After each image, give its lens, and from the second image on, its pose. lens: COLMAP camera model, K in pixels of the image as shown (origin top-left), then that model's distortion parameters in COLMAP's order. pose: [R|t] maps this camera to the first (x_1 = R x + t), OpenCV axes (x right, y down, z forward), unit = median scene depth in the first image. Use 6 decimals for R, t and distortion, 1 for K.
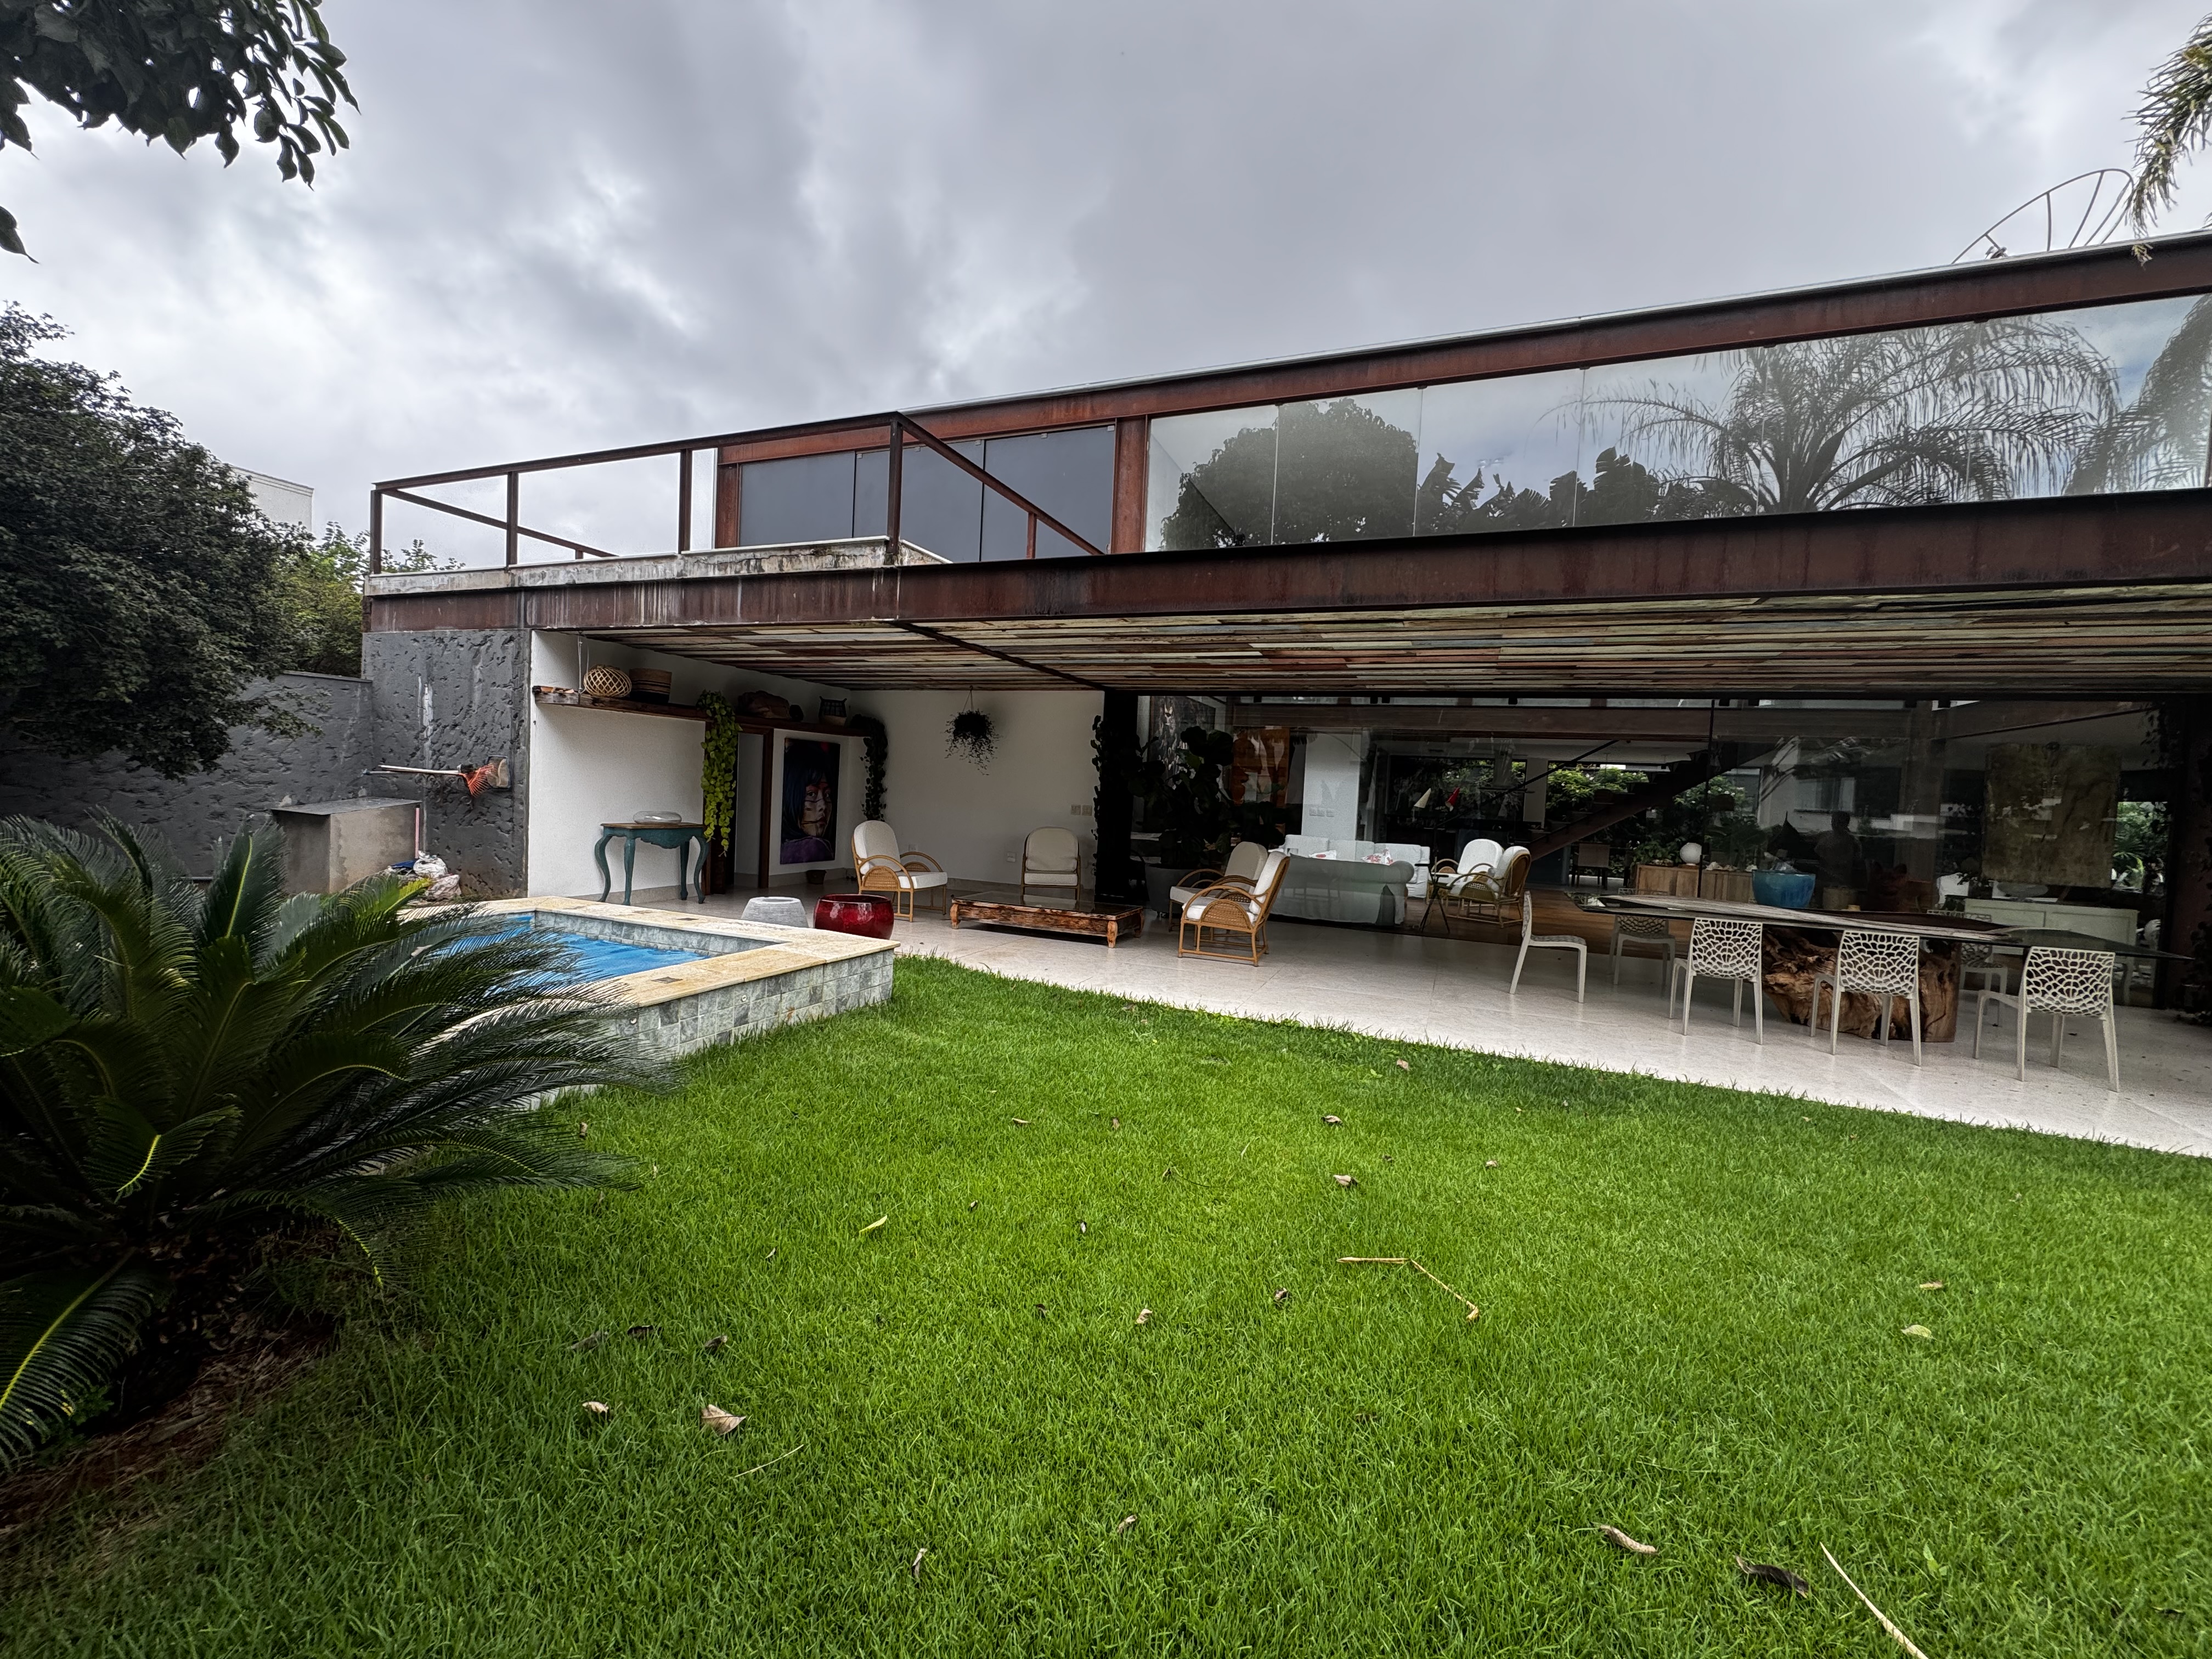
lens RADIAL K [[878.9, 0, 1109.1], [0, 878.9, 826.9], [0, 0, 1]] dist [-0.003210, 0.000328]
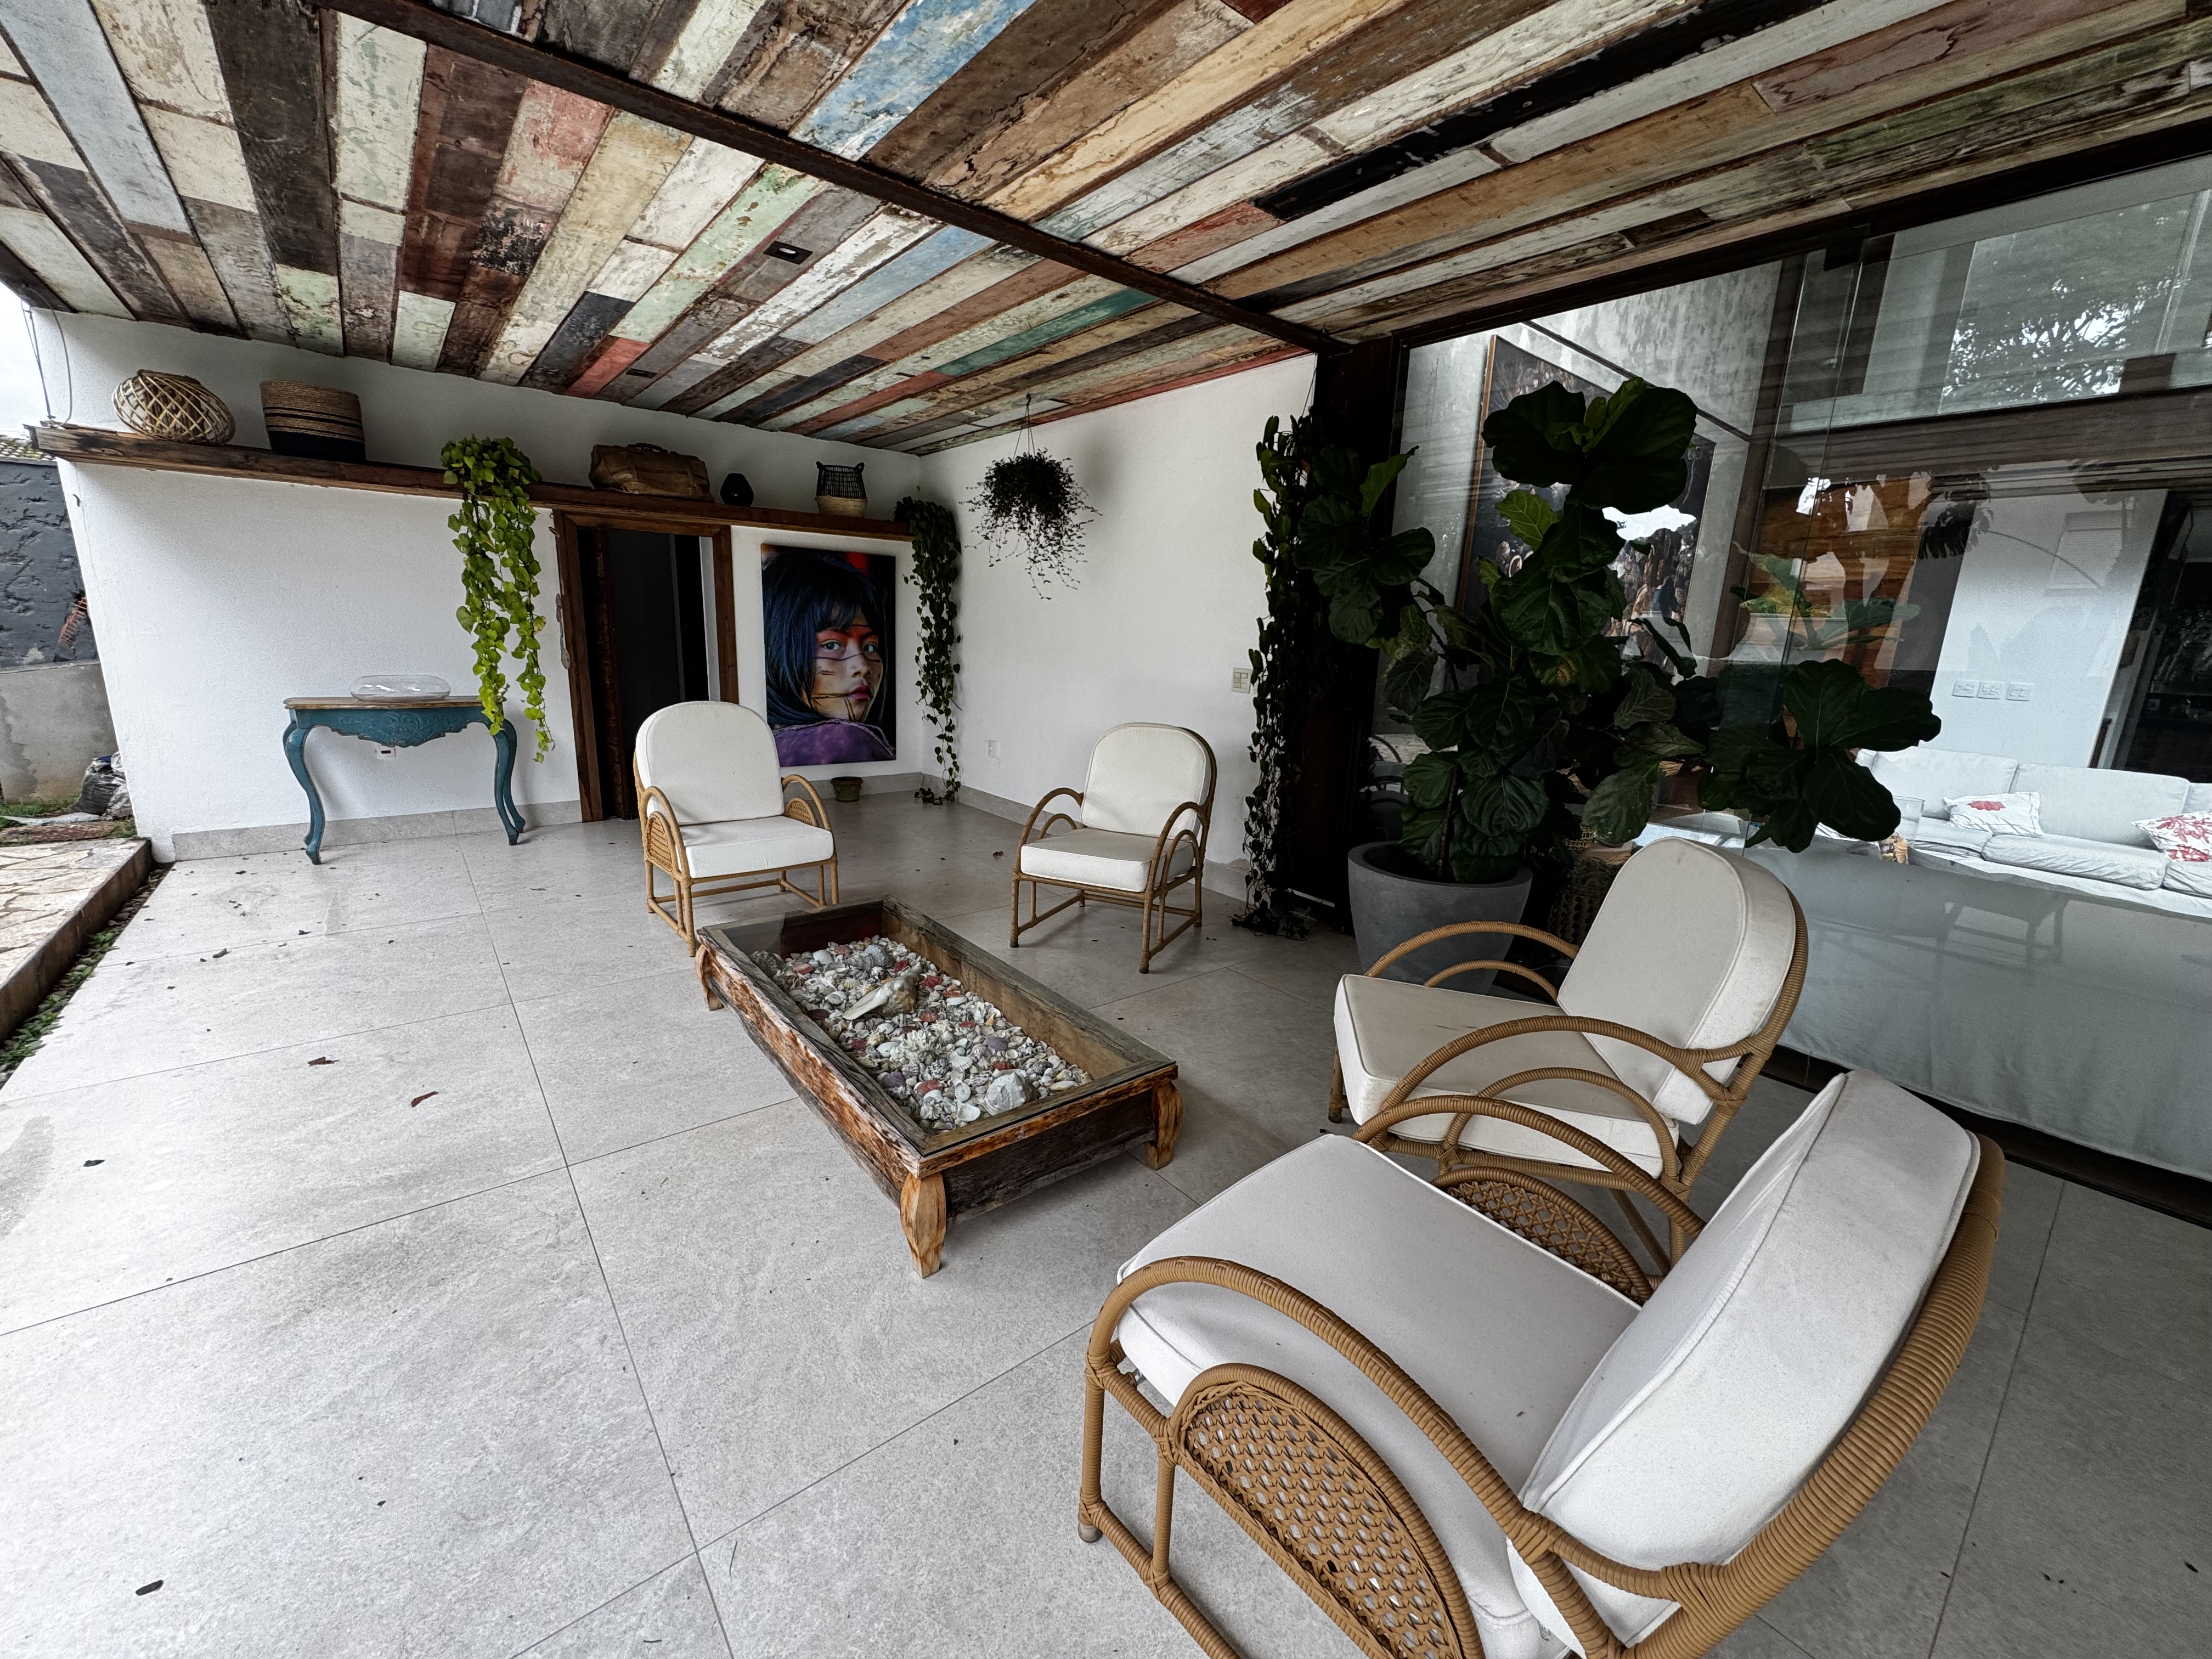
lens RADIAL K [[878.9, 0, 1109.1], [0, 878.9, 826.9], [0, 0, 1]] dist [-0.003210, 0.000328]
pose [[0.877169, 0.093132, -0.471063, 0.100119], [-0.017897, 0.986670, 0.161744, -0.016400], [0.479848, -0.133446, 0.867144, 0.561216]]
